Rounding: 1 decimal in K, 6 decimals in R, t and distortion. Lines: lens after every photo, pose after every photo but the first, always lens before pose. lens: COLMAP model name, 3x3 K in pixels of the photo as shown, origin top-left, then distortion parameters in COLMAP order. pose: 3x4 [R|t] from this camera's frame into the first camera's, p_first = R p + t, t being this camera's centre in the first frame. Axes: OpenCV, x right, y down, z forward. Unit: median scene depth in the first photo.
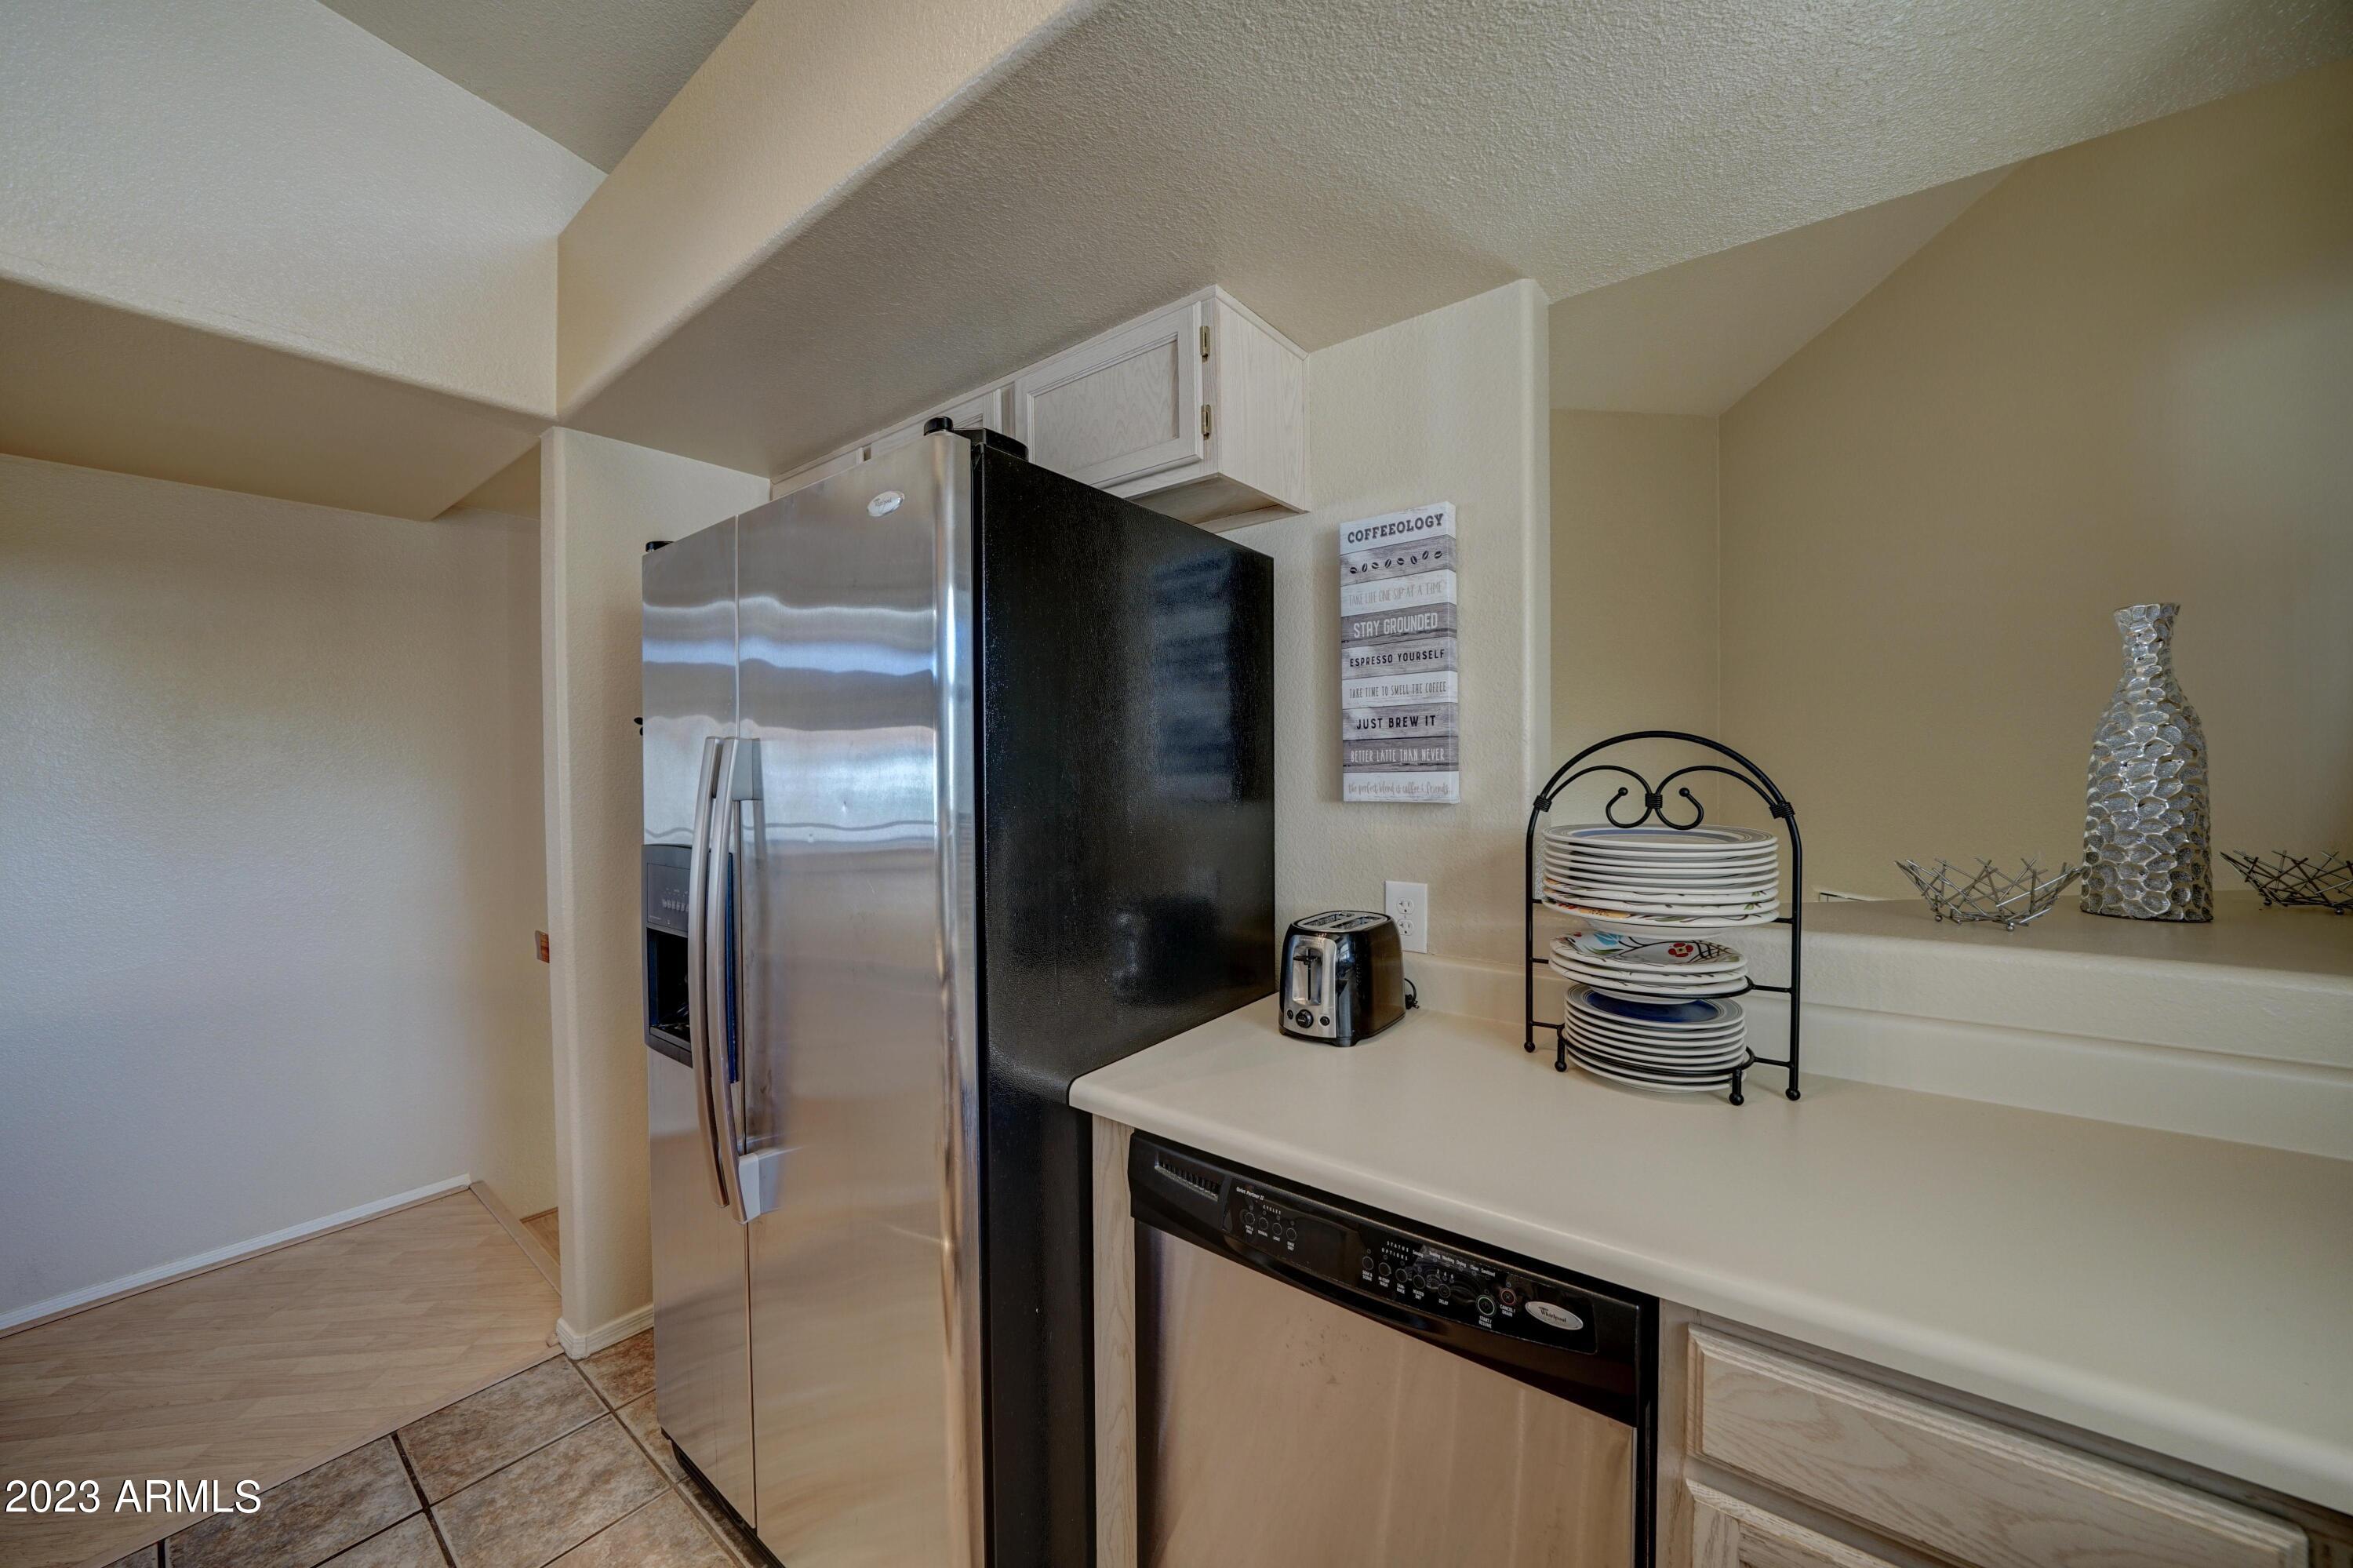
lens RADIAL K [[862.0, 0, 1175.8], [0, 862.0, 781.2], [0, 0, 1]] dist [-0.007069, 0.001131]
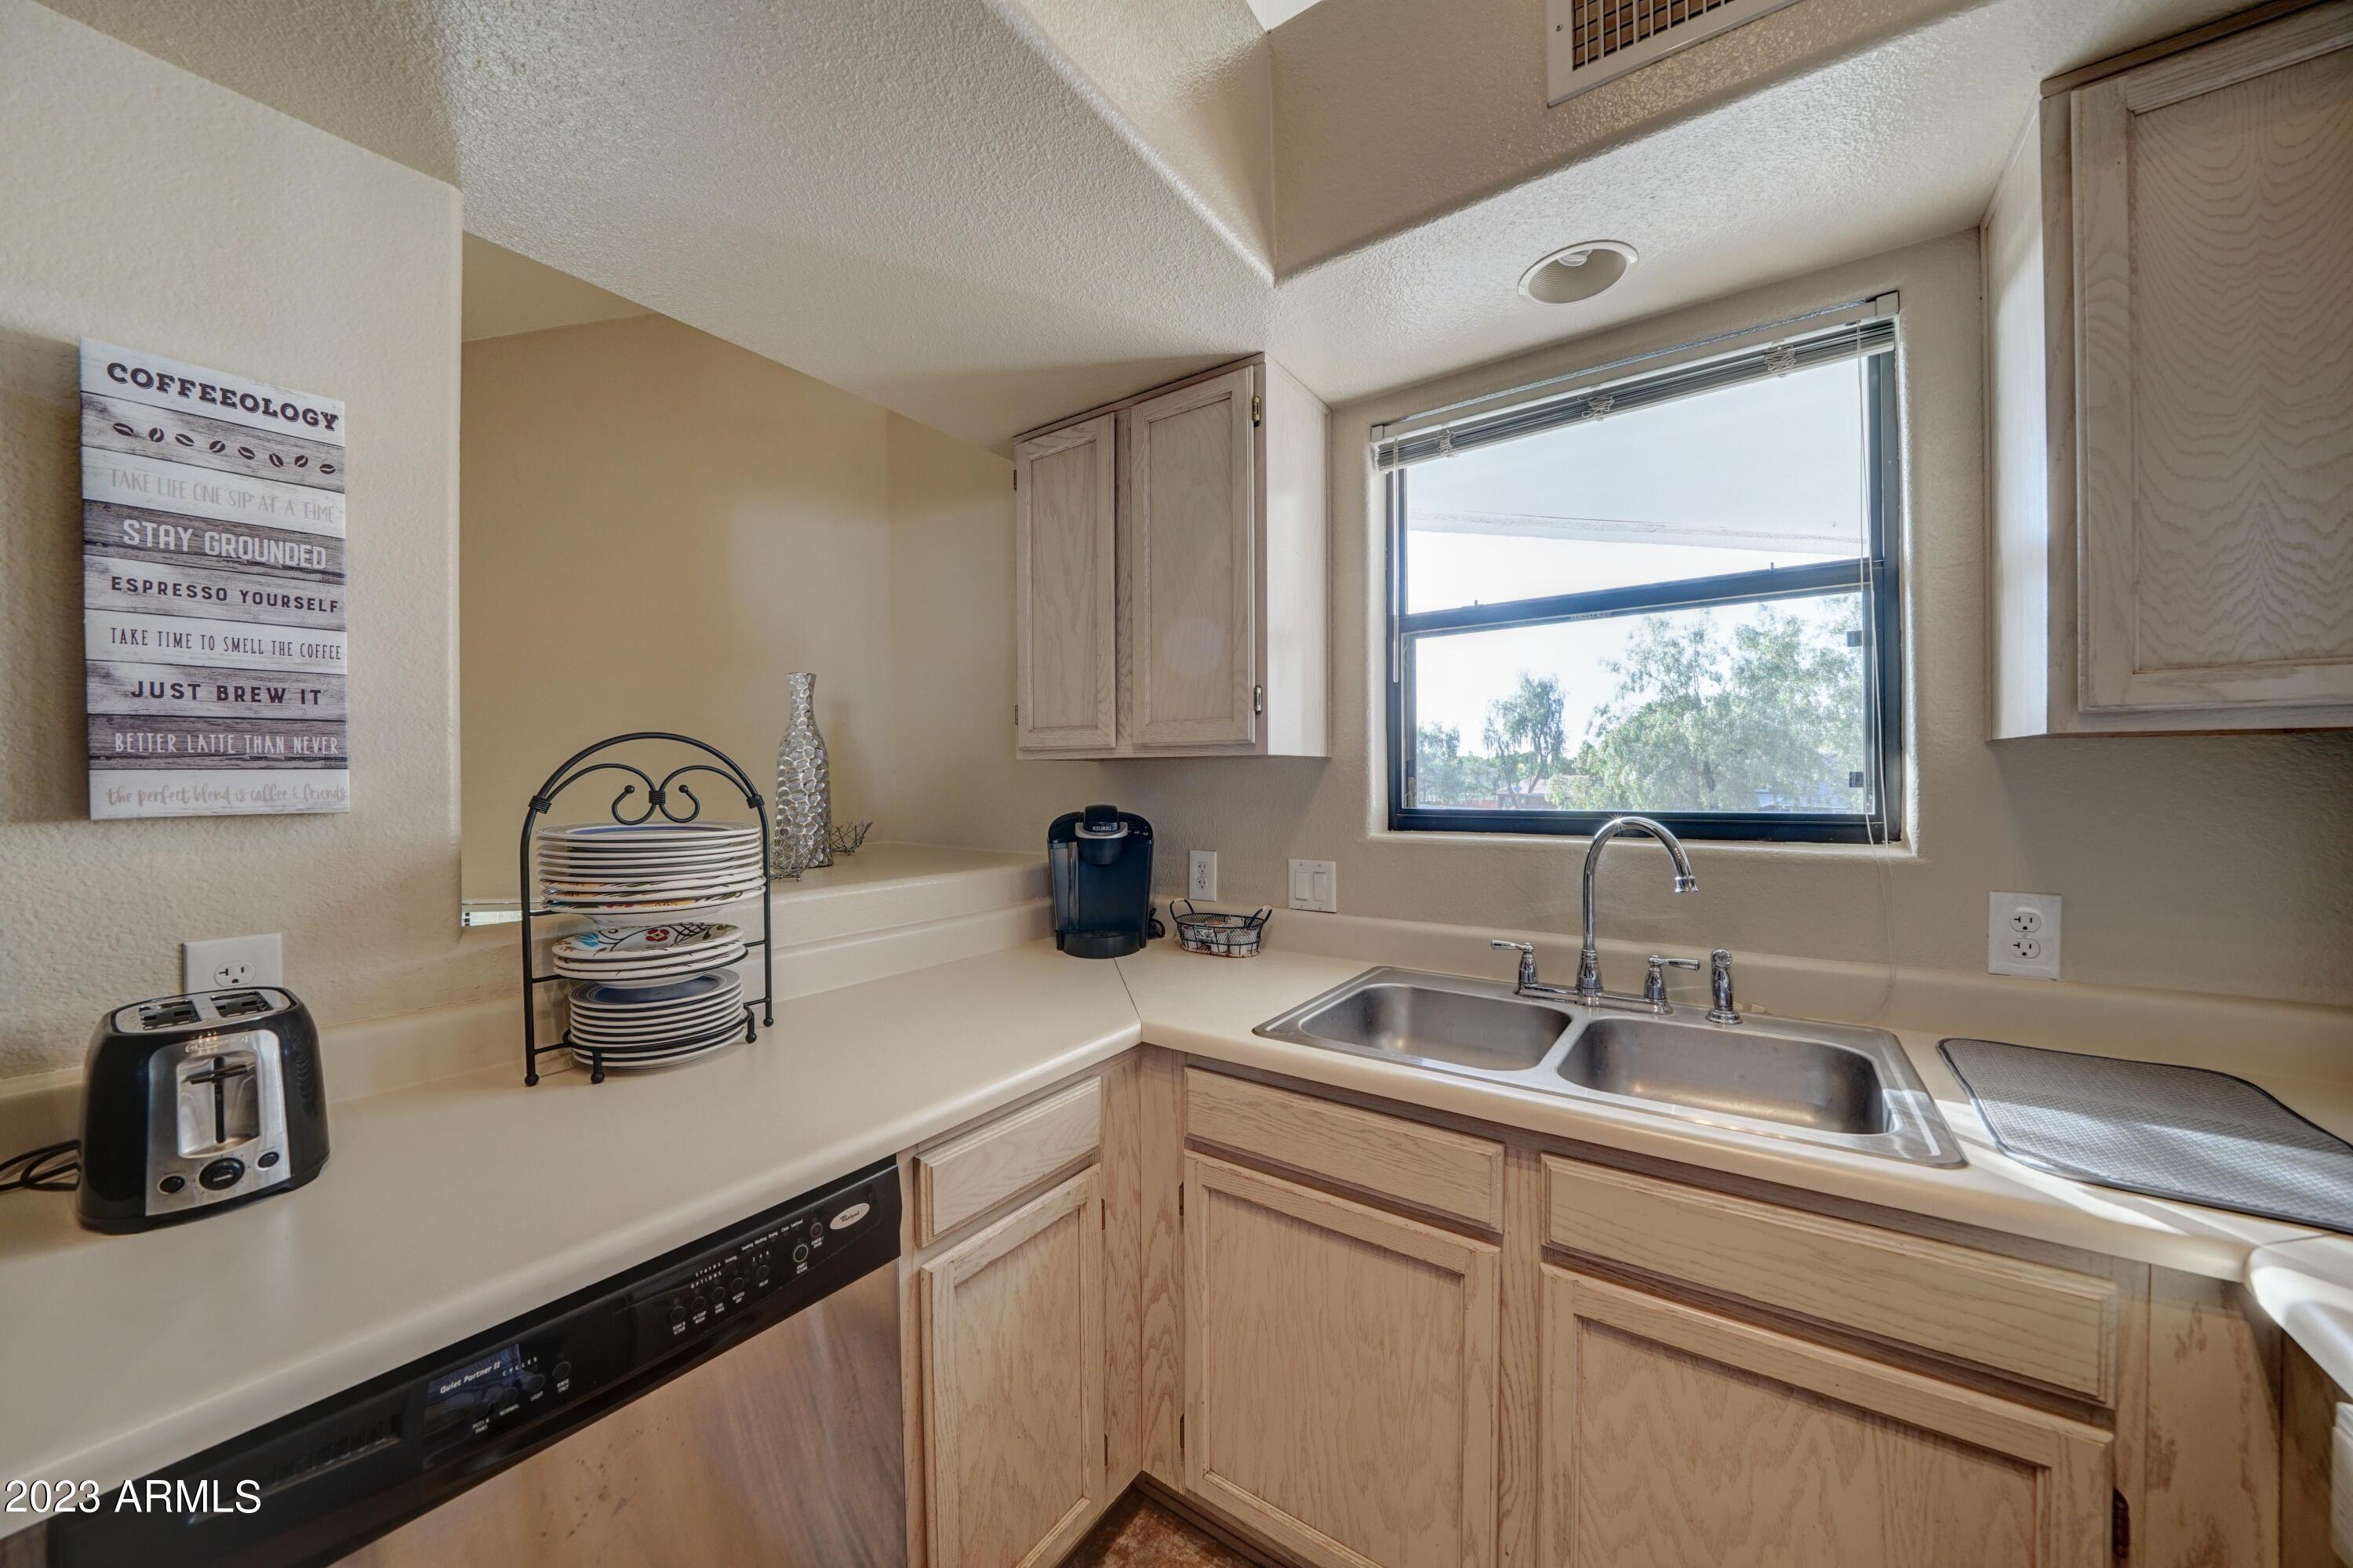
lens RADIAL K [[805.7, 0, 1186.0], [0, 805.7, 783.2], [0, 0, 1]] dist [-0.011095, -0.000038]
pose [[-0.030196, 0.001741, 0.999542, -0.378954], [0.022132, 0.999754, -0.001072, 0.017092], [-0.999299, 0.022090, -0.030228, 0.304389]]
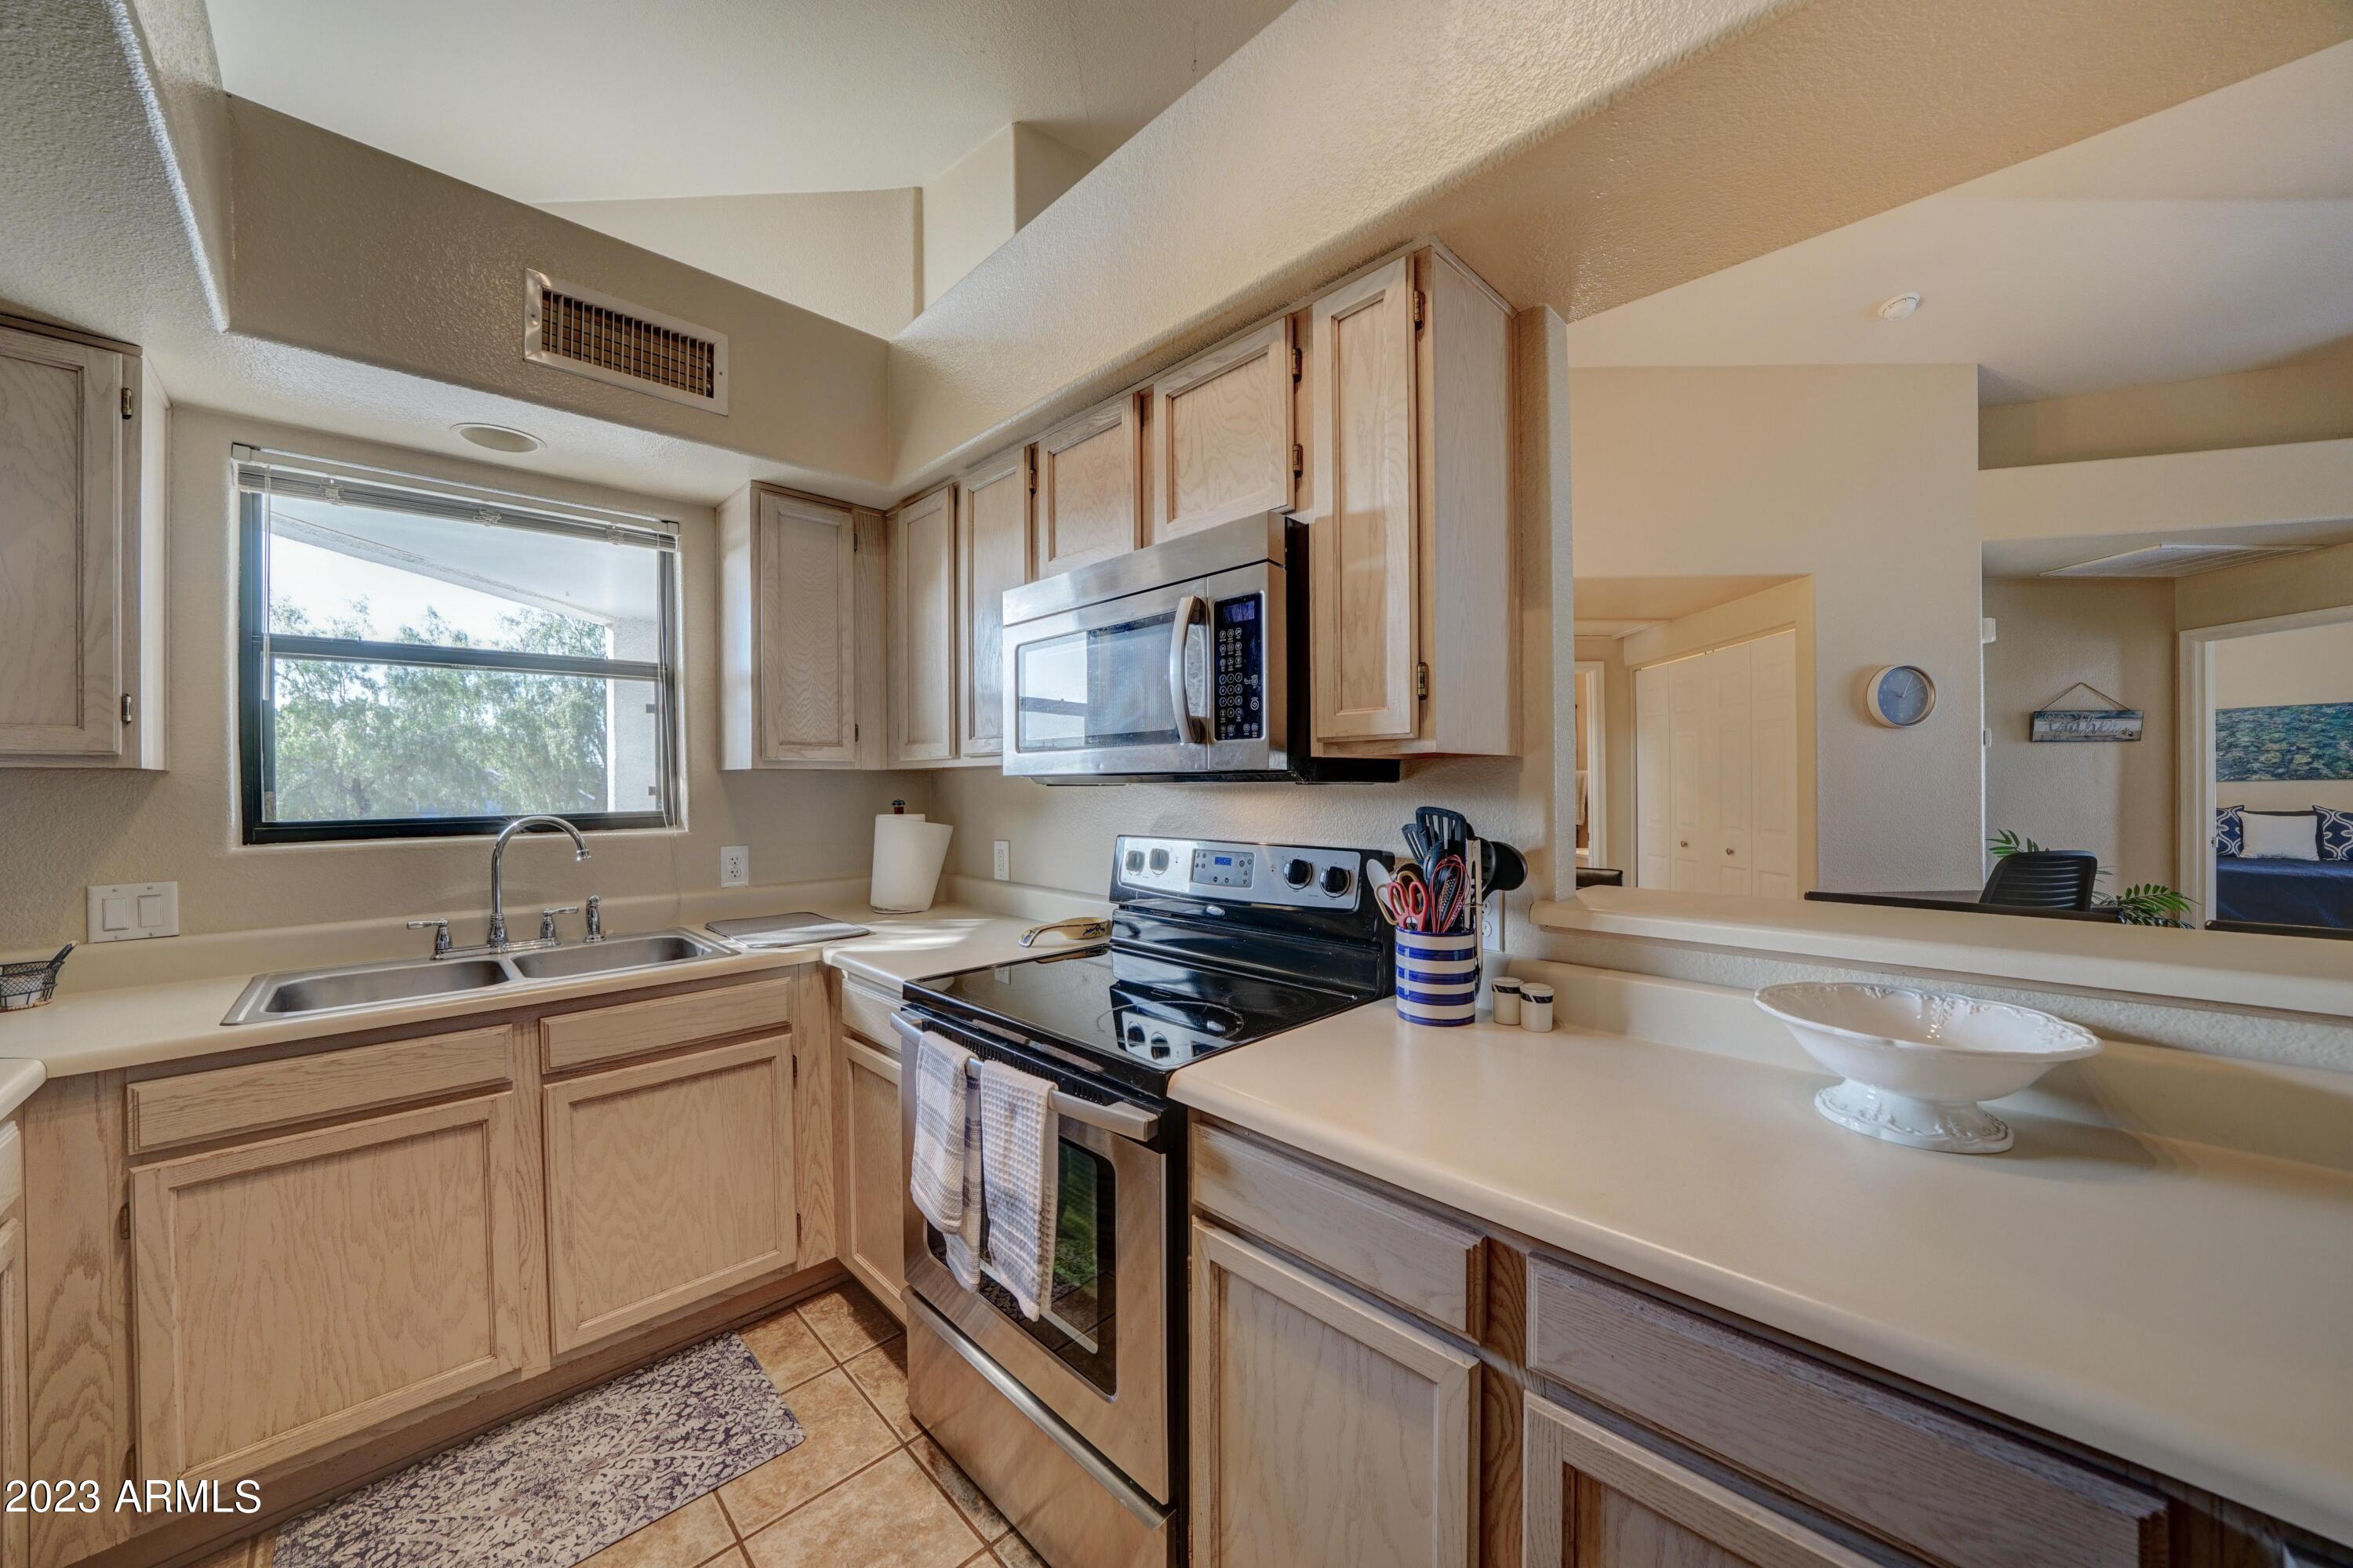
lens RADIAL K [[805.7, 0, 1173.2], [0, 805.7, 789.8], [0, 0, 1]] dist [-0.011095, -0.000038]
pose [[-0.990204, 0.018055, 0.138455, -0.771306], [0.021232, 0.999543, 0.021502, 0.013878], [-0.138003, 0.024231, -0.990135, 1.028835]]
